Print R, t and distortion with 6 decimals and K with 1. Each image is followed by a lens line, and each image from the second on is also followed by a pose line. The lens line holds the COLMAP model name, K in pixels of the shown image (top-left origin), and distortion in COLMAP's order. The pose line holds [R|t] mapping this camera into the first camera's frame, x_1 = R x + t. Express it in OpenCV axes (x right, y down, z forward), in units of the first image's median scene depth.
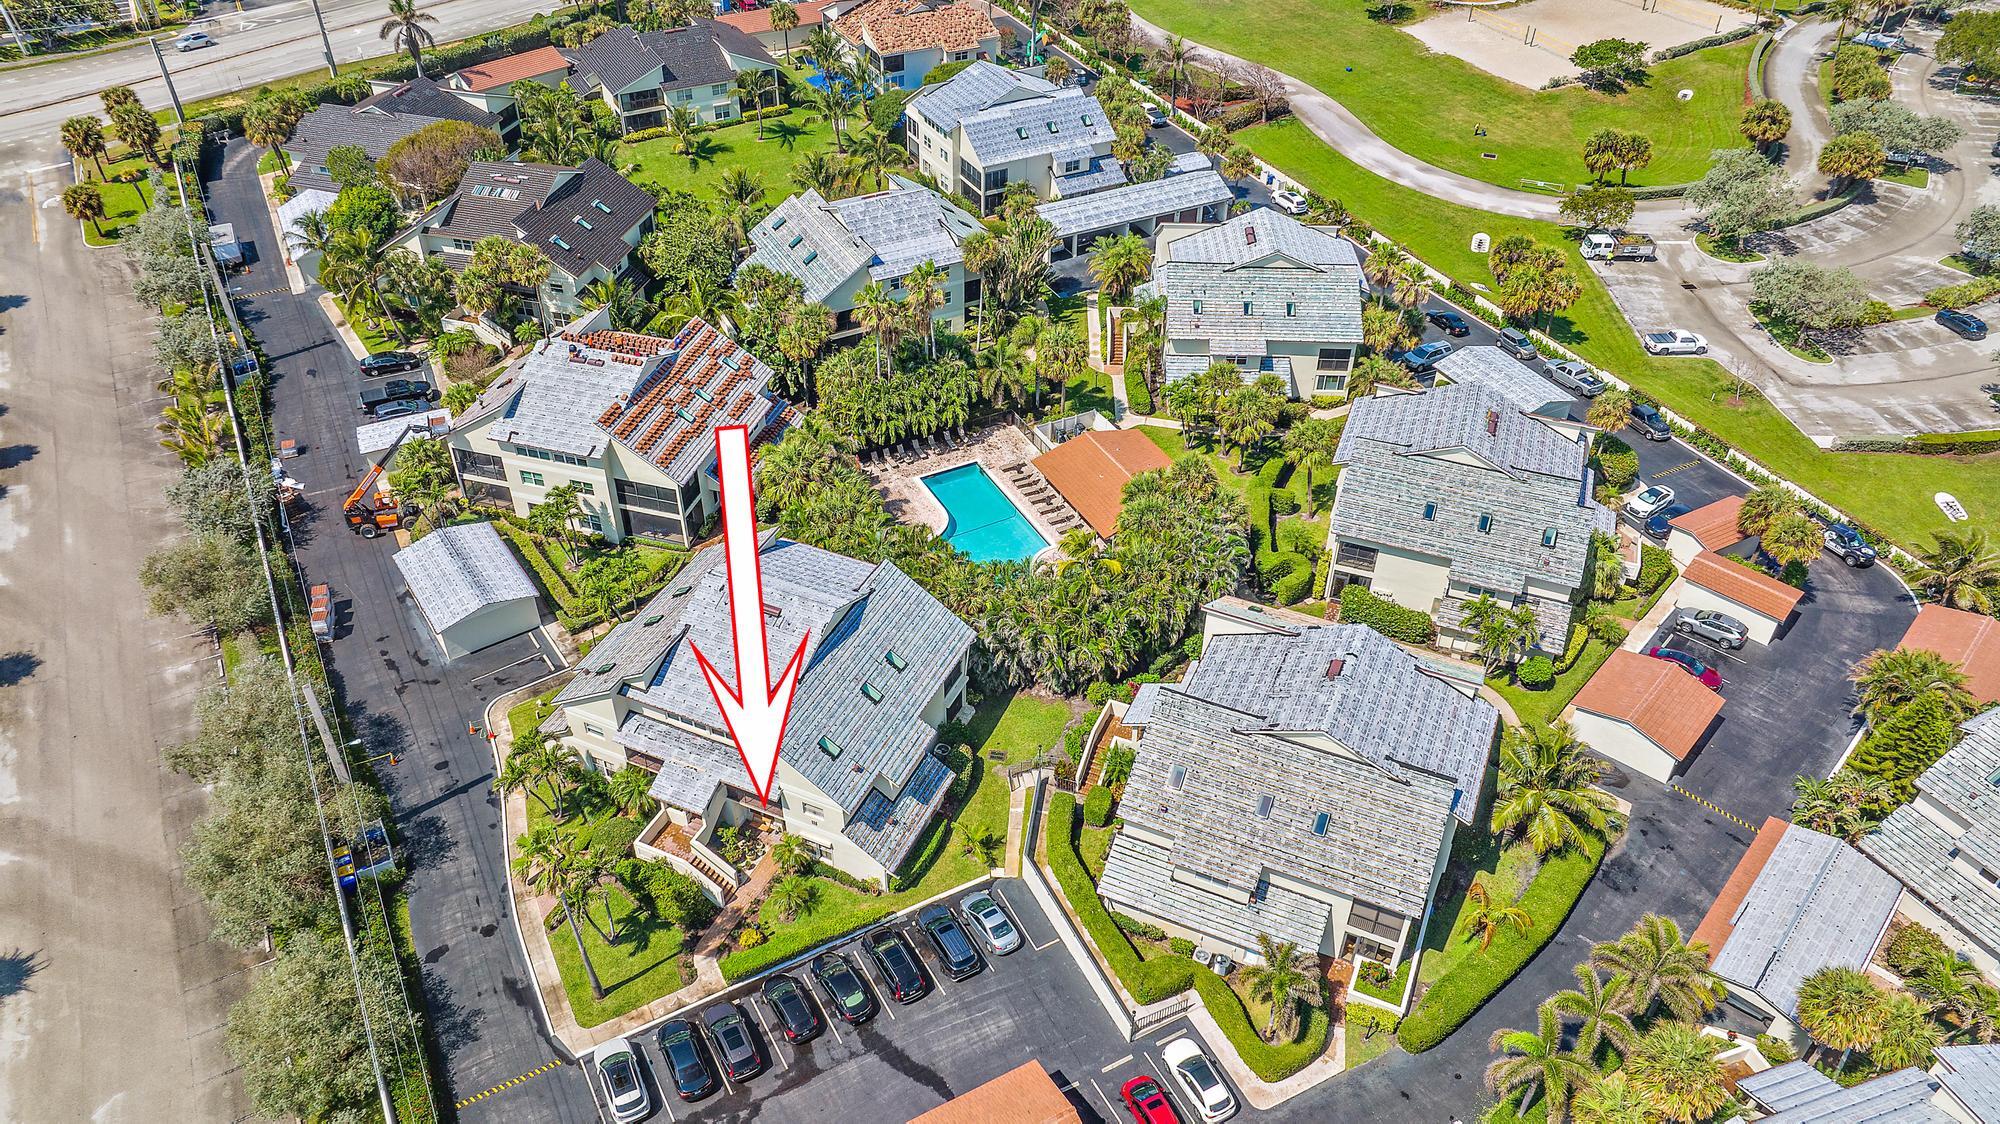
lens RADIAL K [[1454.9, 0, 1013.5], [0, 1454.9, 557.7], [0, 0, 1]] dist [-0.035479, 0.042779]
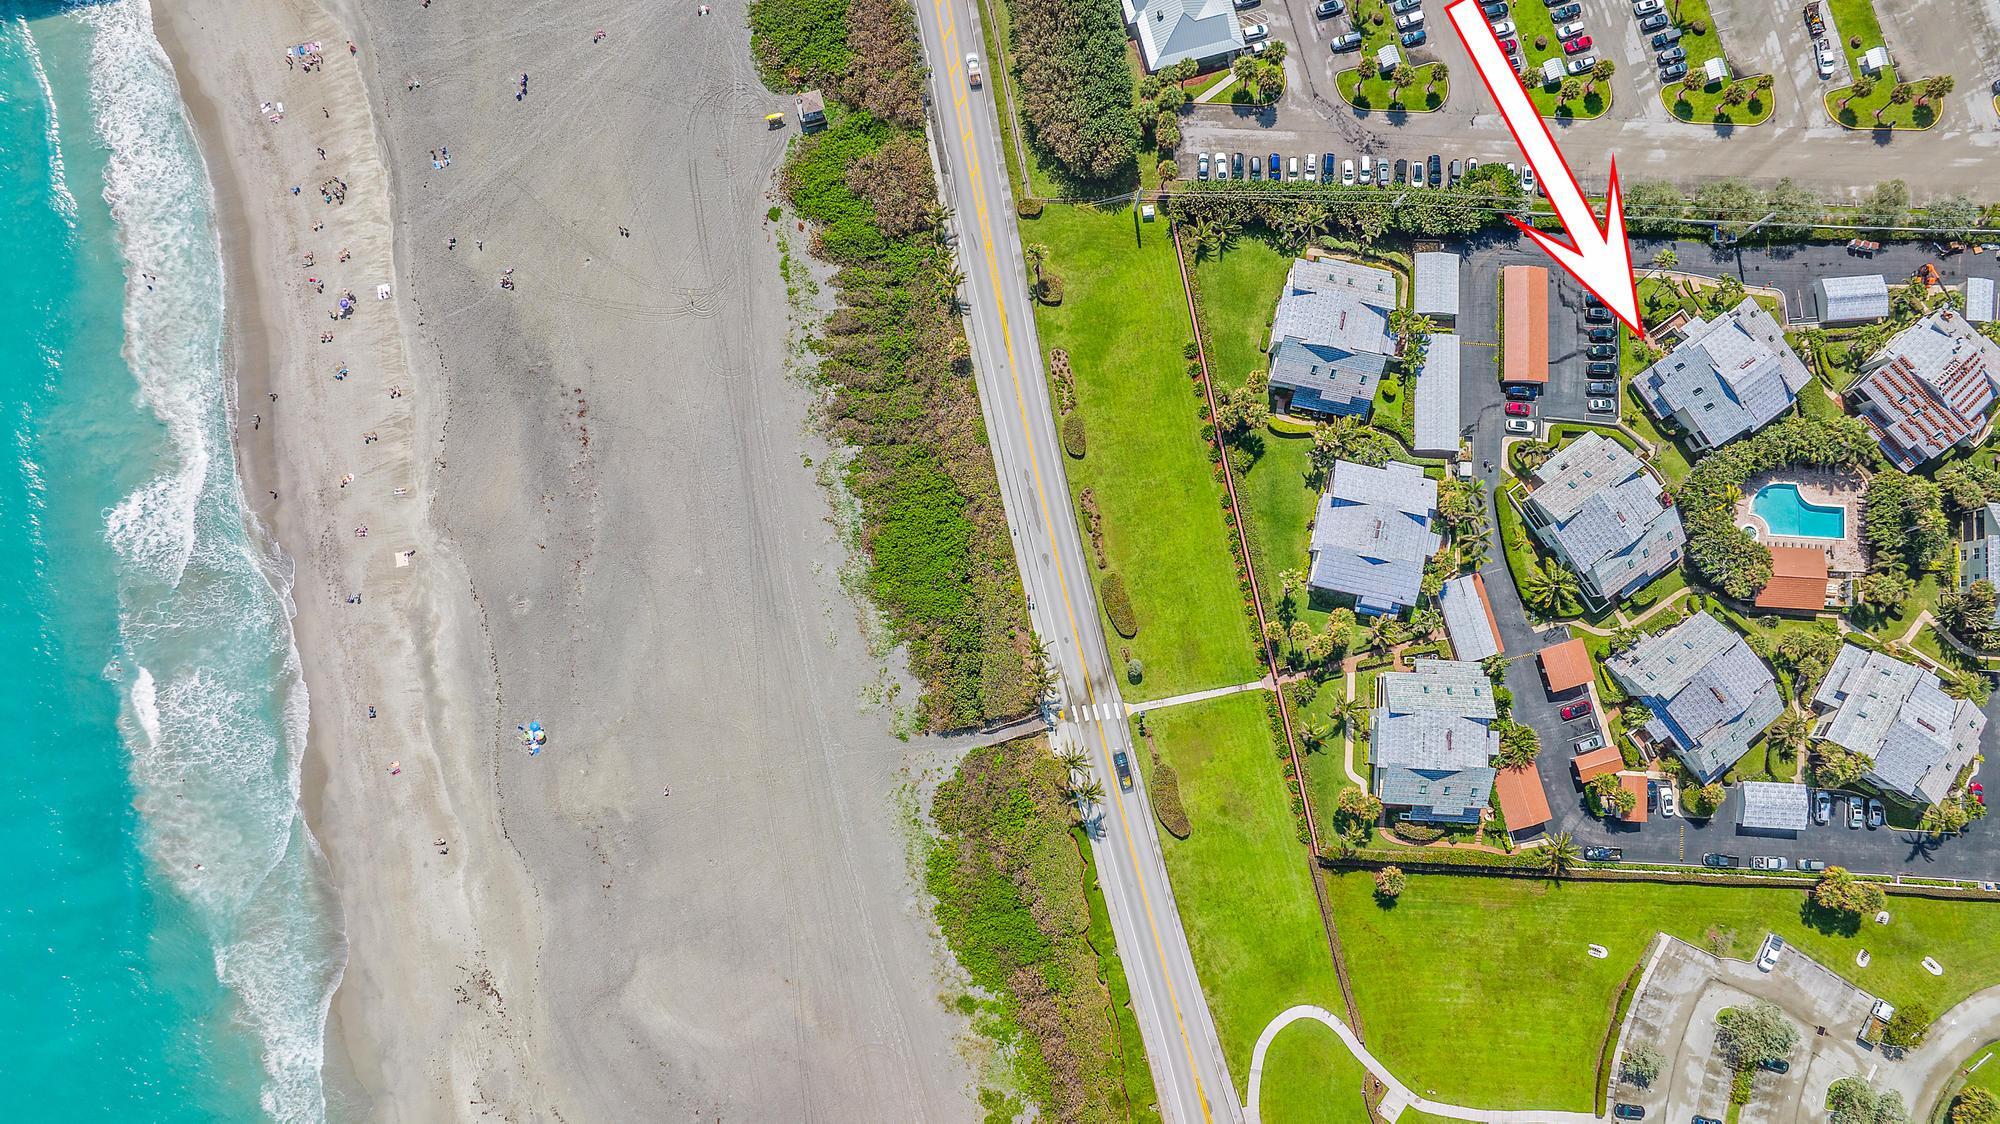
lens RADIAL K [[1342.6, 0, 1000.0], [0, 1342.6, 562.0], [0, 0, 1]] dist [-0.035173, 0.041144]
pose [[-0.513452, 0.855523, -0.066698, 1.025869], [-0.537313, -0.259924, 0.802330, -1.306110], [0.669076, 0.447795, 0.593142, -1.255646]]
